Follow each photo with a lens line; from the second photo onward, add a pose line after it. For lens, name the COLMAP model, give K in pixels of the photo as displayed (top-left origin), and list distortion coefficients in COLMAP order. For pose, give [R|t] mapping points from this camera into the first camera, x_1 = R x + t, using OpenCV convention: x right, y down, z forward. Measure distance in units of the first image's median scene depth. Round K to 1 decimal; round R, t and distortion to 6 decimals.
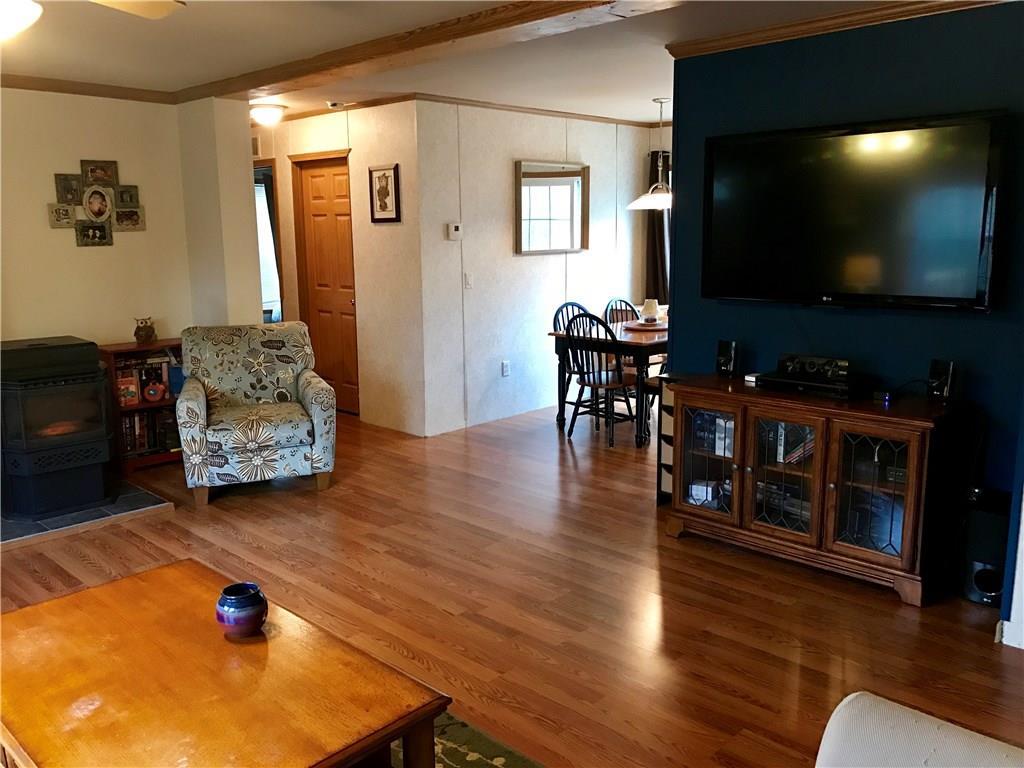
lens RADIAL K [[819.5, 0, 507.5], [0, 819.5, 382.3], [0, 0, 1]] dist [-0.067809, -0.012609]
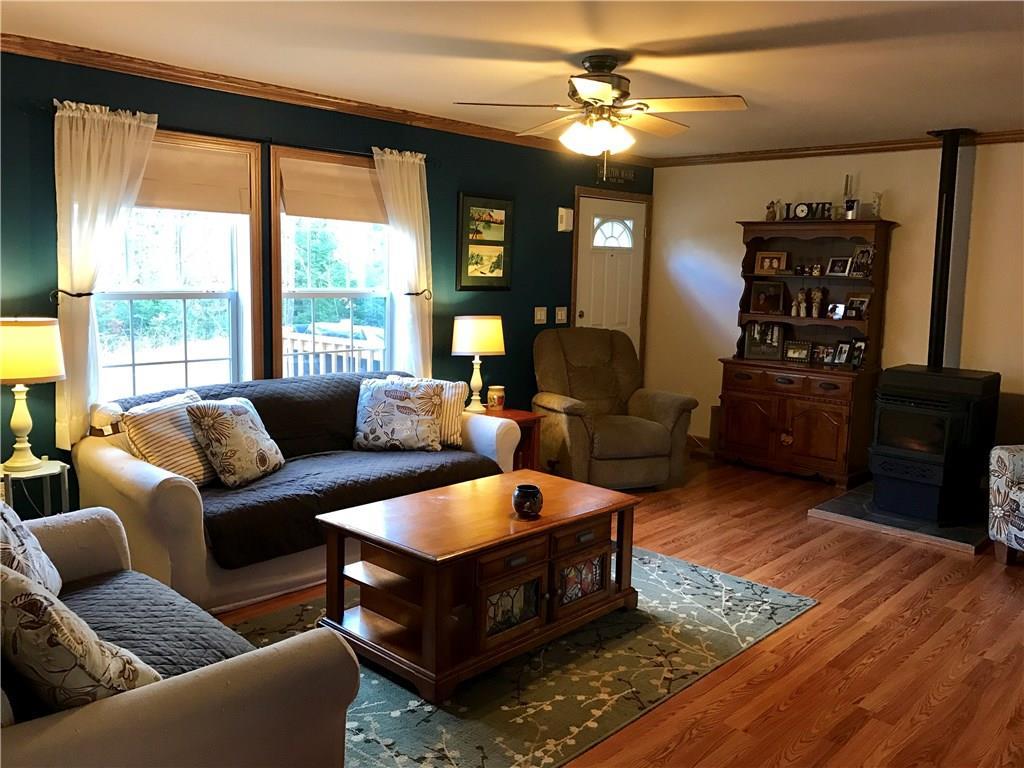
lens RADIAL K [[819.5, 0, 507.2], [0, 819.5, 382.4], [0, 0, 1]] dist [-0.067809, -0.012609]
pose [[-0.016064, 0.151641, -0.988305, 0.639490], [-0.203544, 0.967239, 0.151717, -0.093378], [0.978934, 0.203601, 0.015328, 0.462446]]
